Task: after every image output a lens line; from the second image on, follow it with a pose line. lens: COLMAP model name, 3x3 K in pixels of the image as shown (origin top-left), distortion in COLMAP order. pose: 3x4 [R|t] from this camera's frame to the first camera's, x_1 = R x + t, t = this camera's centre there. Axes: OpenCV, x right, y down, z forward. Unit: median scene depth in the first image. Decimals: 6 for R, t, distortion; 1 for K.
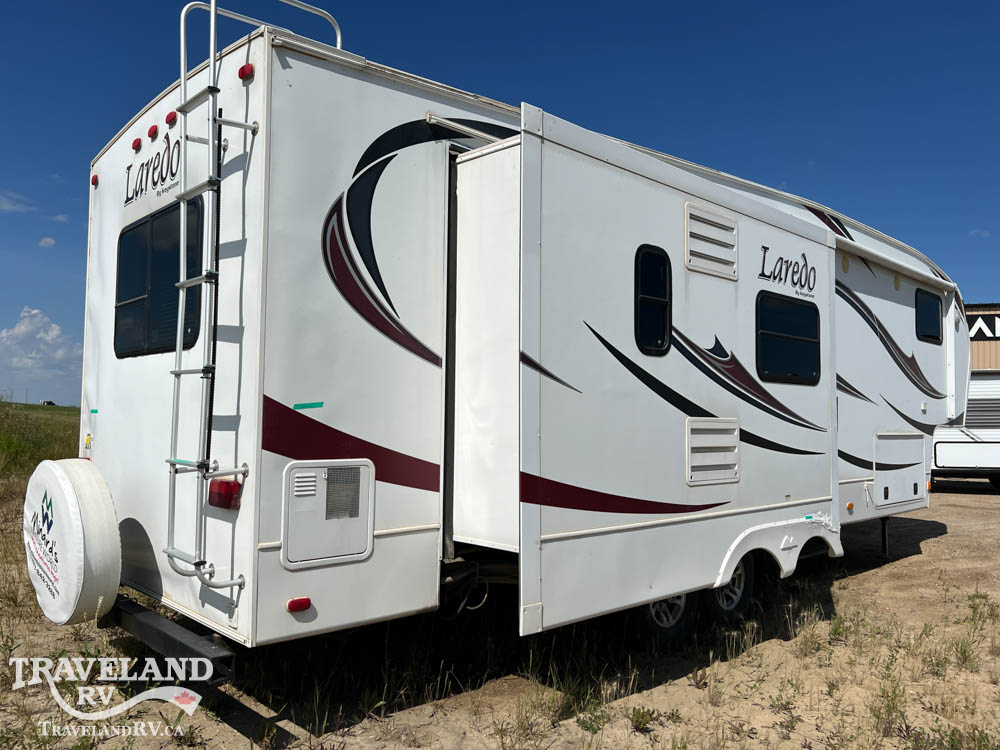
lens RADIAL K [[745.4, 0, 500.0], [0, 745.4, 375.0], [0, 0, 1]] dist [0.077911, 0.000421]
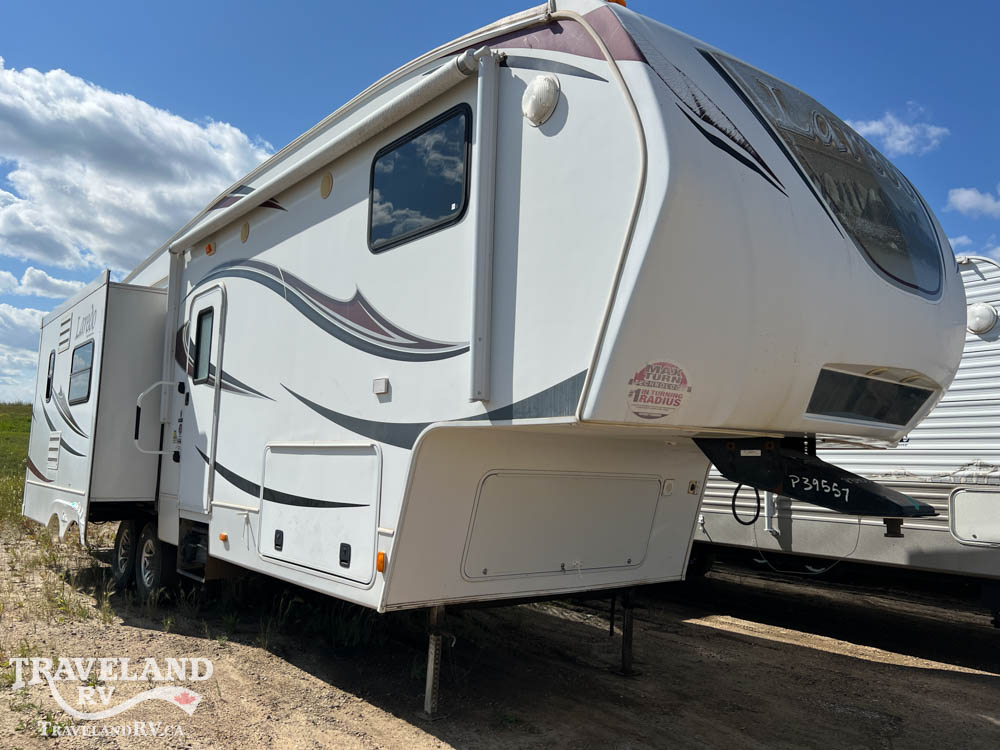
lens RADIAL K [[745.4, 0, 500.0], [0, 745.4, 375.0], [0, 0, 1]] dist [0.077911, 0.000421]
pose [[-0.081532, -0.129126, -0.988271, 1.116220], [0.028986, 0.990845, -0.131853, 0.108204], [0.996249, -0.039396, -0.077043, 1.233330]]
